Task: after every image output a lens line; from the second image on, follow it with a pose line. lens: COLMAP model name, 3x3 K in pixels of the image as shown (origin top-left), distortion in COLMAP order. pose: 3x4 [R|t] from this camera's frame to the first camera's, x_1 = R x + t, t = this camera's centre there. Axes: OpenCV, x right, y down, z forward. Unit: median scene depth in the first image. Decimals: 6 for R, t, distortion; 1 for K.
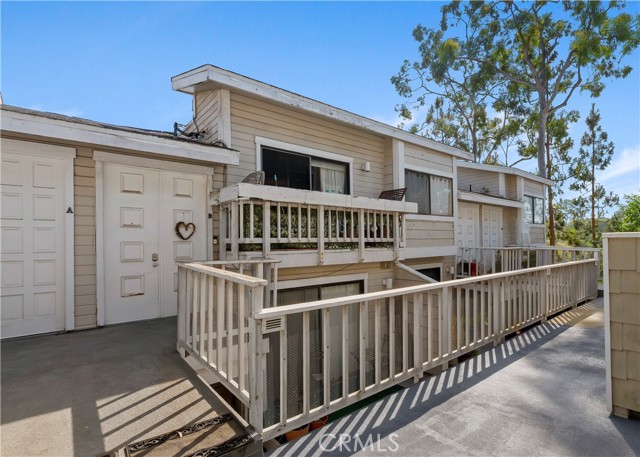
lens RADIAL K [[303.5, 0, 342.9], [0, 303.5, 242.8], [0, 0, 1]] dist [-0.006422, 0.005458]
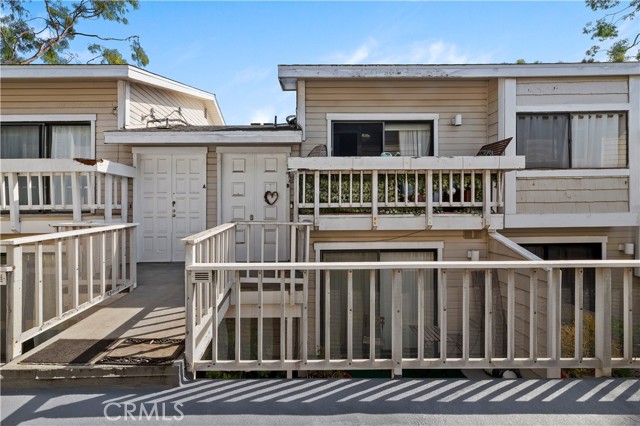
lens RADIAL K [[268.9, 0, 317.5], [0, 268.9, 209.7], [0, 0, 1]] dist [0.003640, -0.000619]
pose [[0.785438, 0.011191, -0.618839, 0.360873], [-0.002223, 0.999881, 0.015261, -0.006194], [0.618936, -0.010611, 0.785370, 0.205484]]
